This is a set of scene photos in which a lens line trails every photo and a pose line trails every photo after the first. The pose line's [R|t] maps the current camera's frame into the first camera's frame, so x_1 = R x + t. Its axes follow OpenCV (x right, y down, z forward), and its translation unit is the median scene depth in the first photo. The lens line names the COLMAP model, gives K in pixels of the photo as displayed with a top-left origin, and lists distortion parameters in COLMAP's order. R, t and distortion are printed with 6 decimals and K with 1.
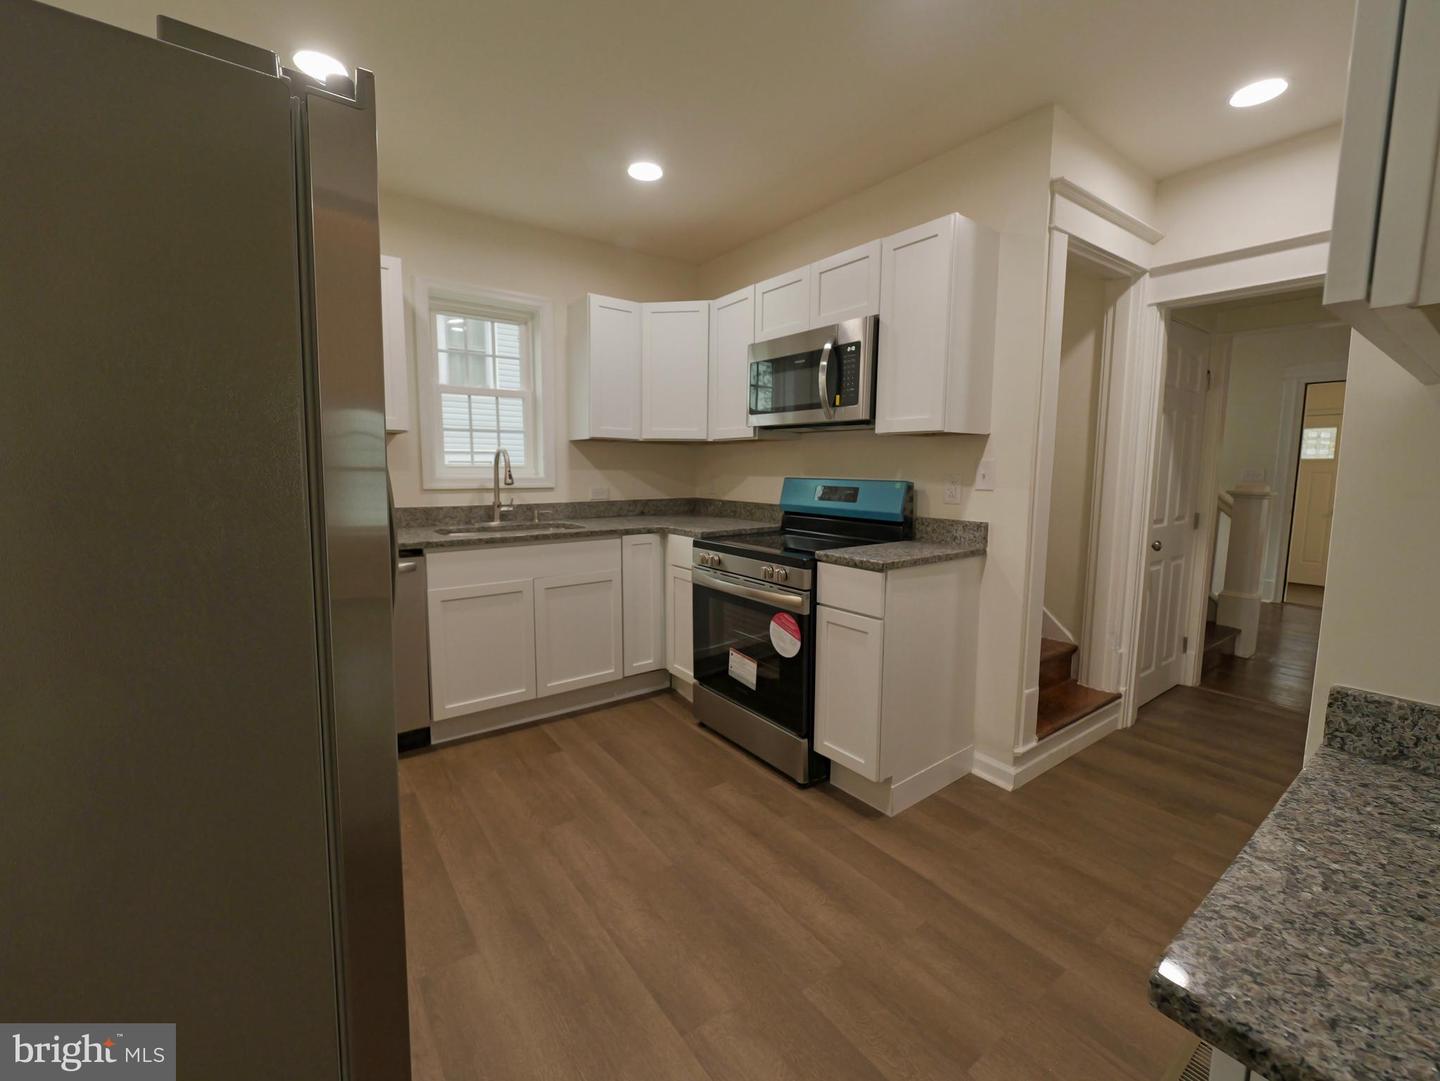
lens RADIAL K [[597.6, 0, 728.9], [0, 597.6, 534.2], [0, 0, 1]] dist [-0.008988, -0.000621]
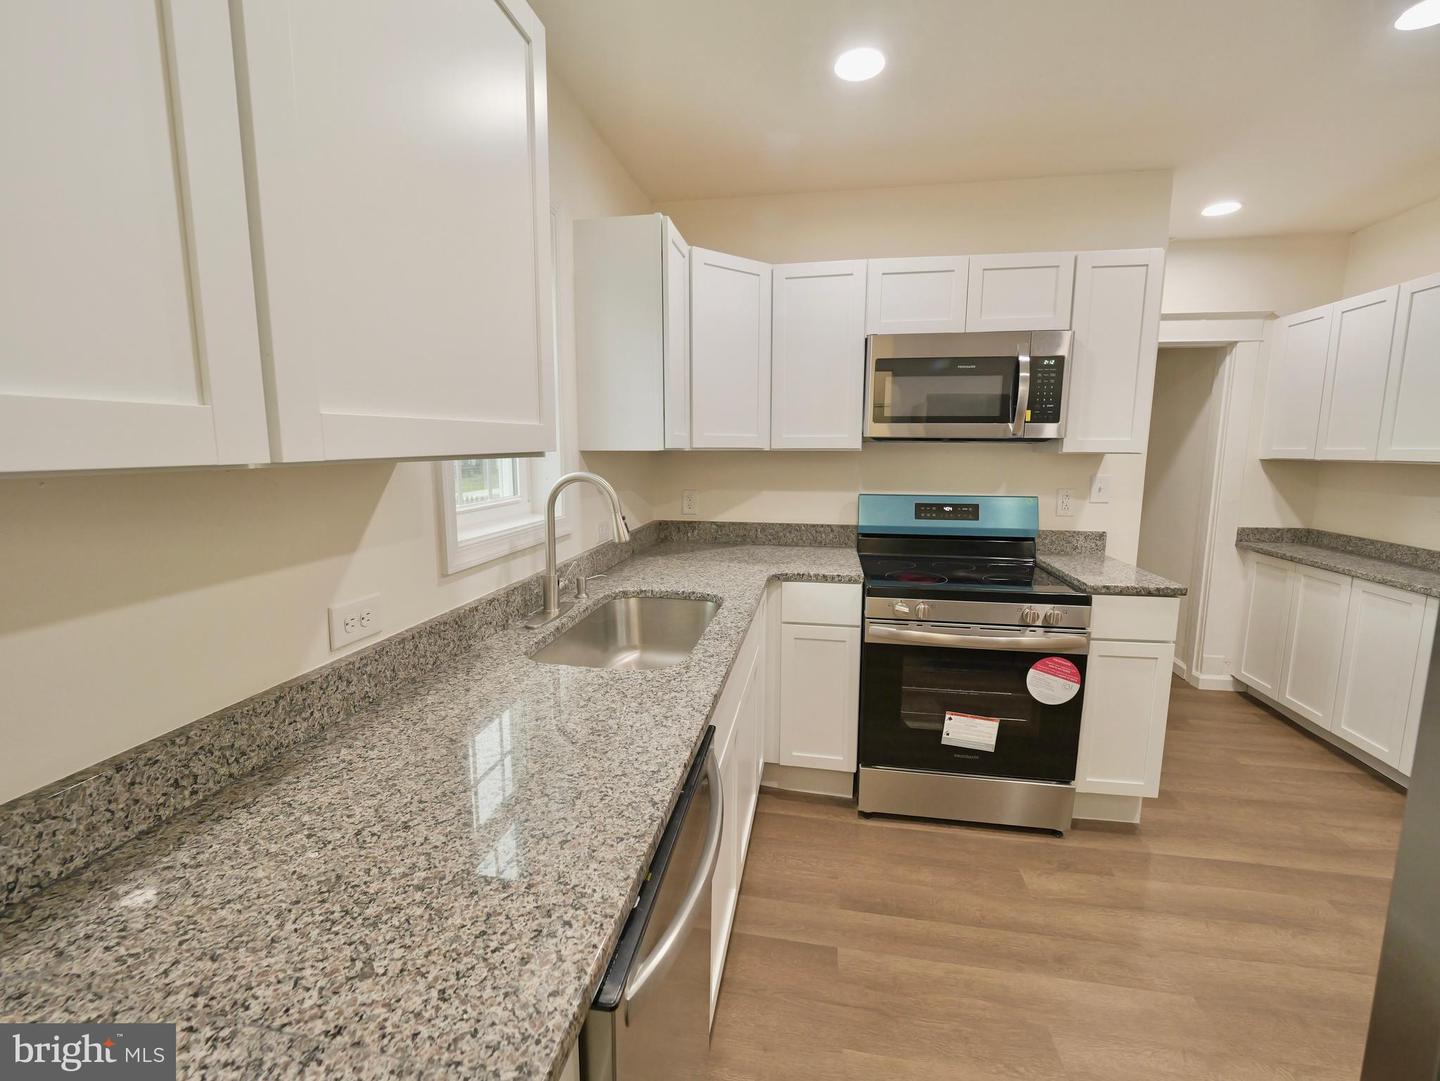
lens RADIAL K [[597.6, 0, 721.5], [0, 597.6, 531.8], [0, 0, 1]] dist [-0.008988, -0.000621]
pose [[0.724532, -0.106703, 0.680932, -0.808856], [0.083518, 0.994256, 0.066936, -0.147123], [-0.684163, 0.008372, 0.729282, 0.652921]]
